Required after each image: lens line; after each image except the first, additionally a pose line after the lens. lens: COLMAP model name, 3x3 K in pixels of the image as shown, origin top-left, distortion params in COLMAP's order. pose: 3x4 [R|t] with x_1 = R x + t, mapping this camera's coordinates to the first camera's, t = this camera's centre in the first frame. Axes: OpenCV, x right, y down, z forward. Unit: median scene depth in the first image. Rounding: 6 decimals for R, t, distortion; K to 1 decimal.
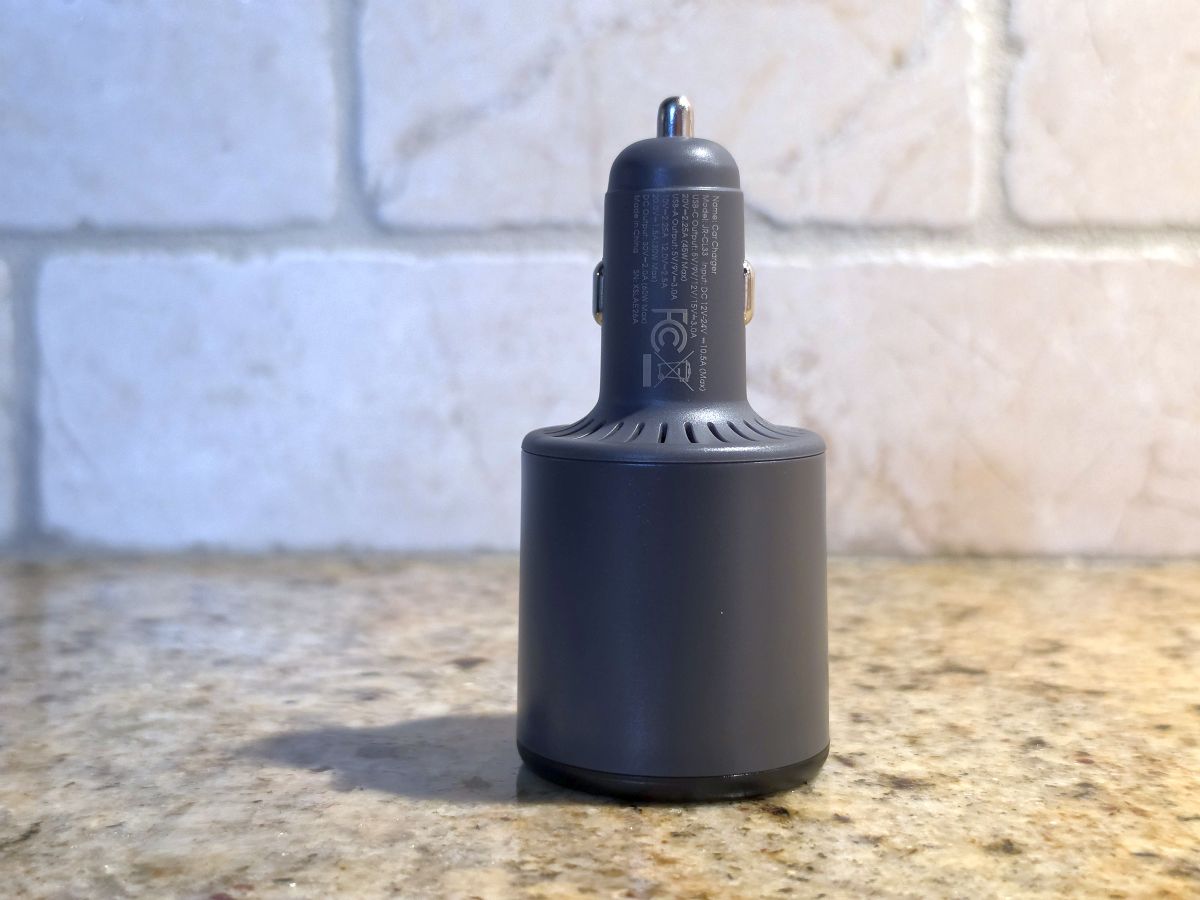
lens RADIAL K [[1614.0, 0, 582.0], [0, 1614.0, 438.3], [0, 0, 1]] dist [0.027371, 0.000000]
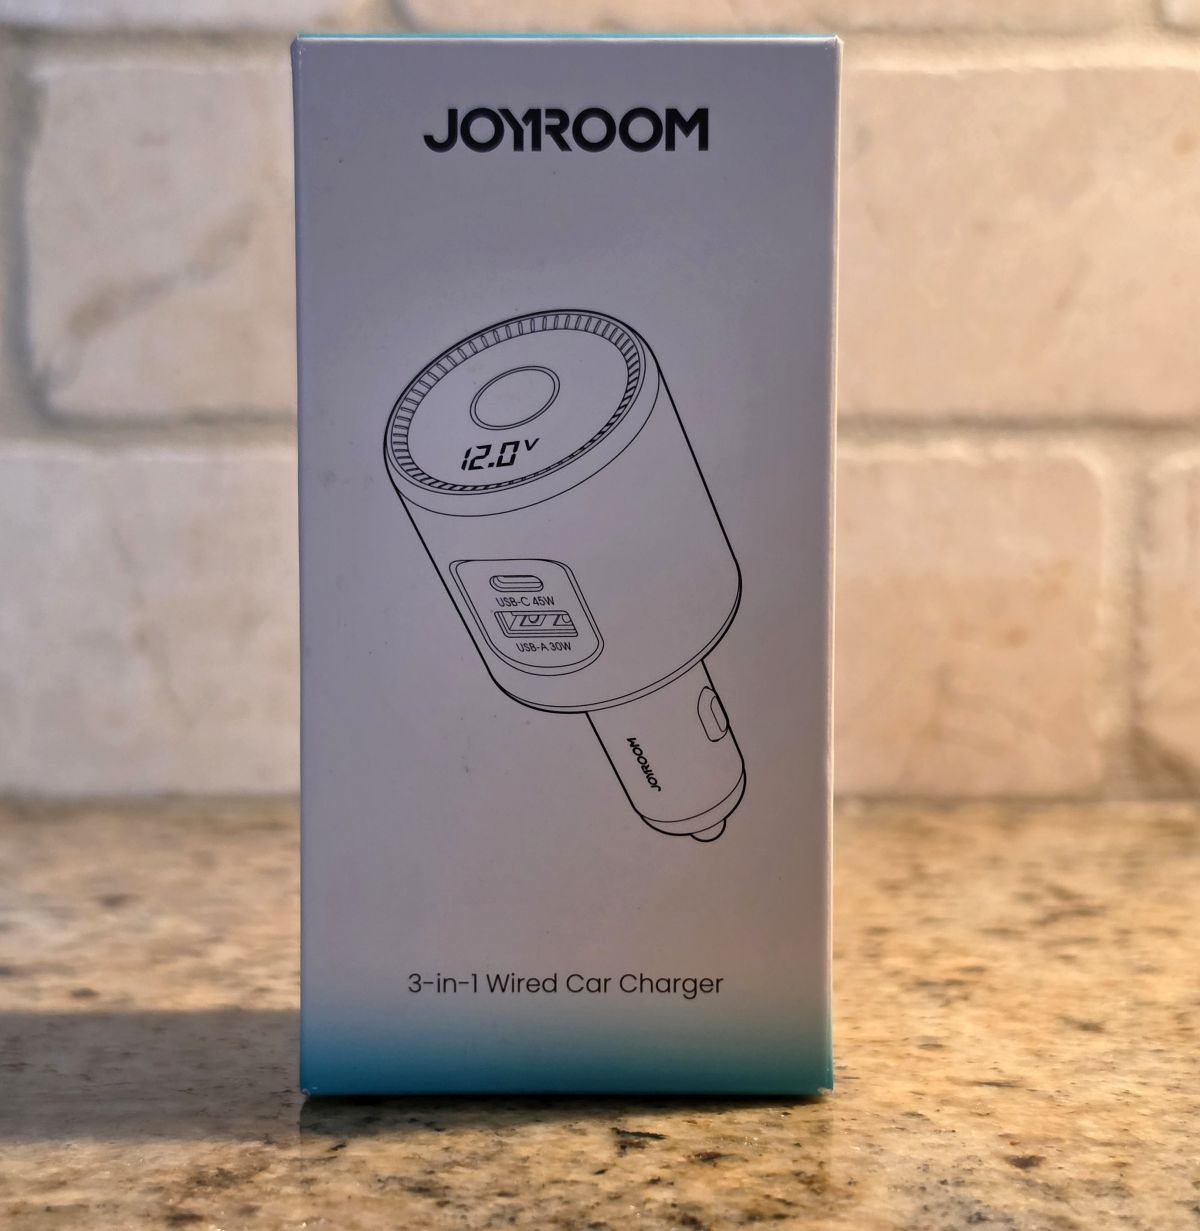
lens RADIAL K [[2356.9, 0, 563.2], [0, 2356.9, 662.2], [0, 0, 1]] dist [0.021321, 0.000000]
pose [[0.999166, -0.001971, 0.040781, 0.097868], [0.002782, 0.999799, -0.019831, 0.024688], [-0.040734, 0.019928, 0.998971, -0.261095]]
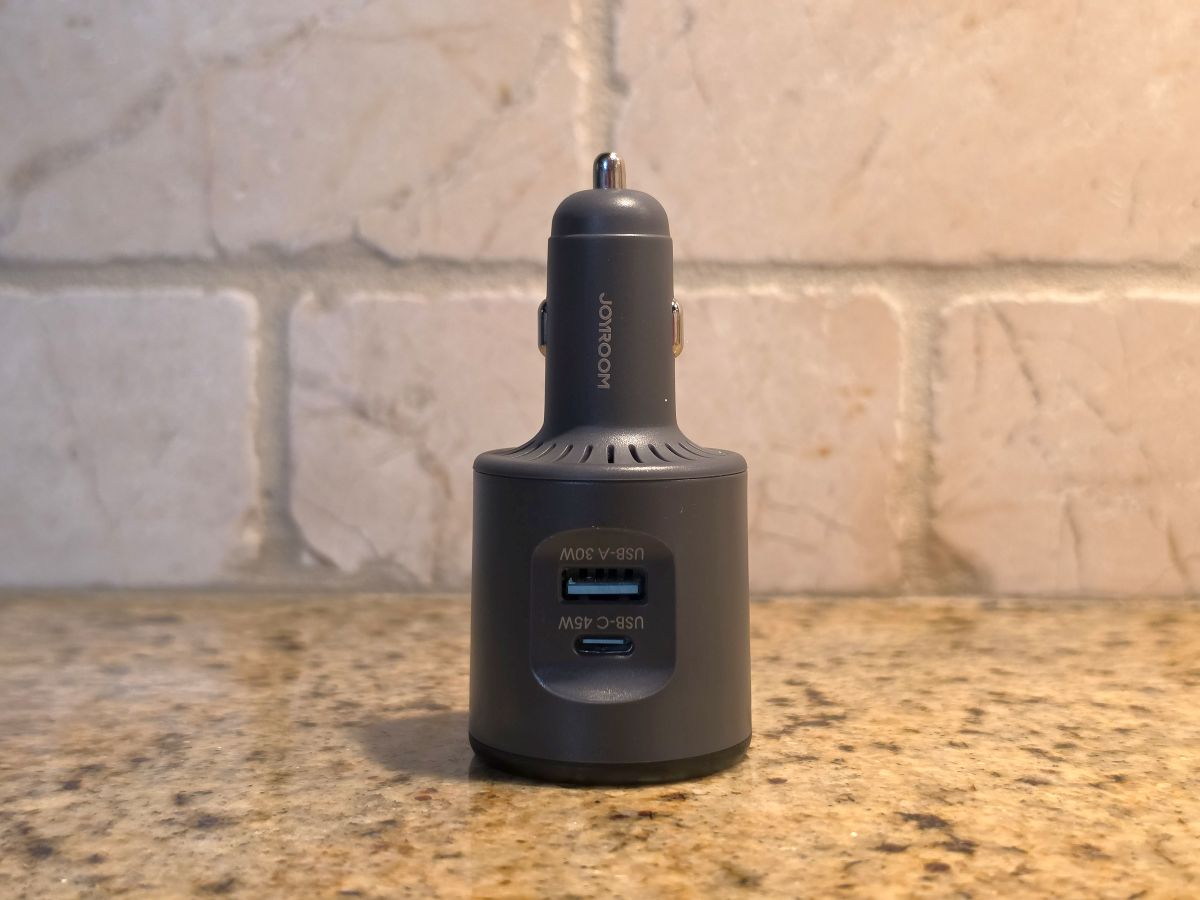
lens RADIAL K [[1614.0, 0, 628.3], [0, 1614.0, 445.3], [0, 0, 1]] dist [0.027371, 0.000000]
pose [[0.999945, -0.000368, 0.010495, 0.262086], [0.000534, 0.999875, -0.015797, -0.001694], [-0.010487, 0.015801, 0.999820, -0.001918]]
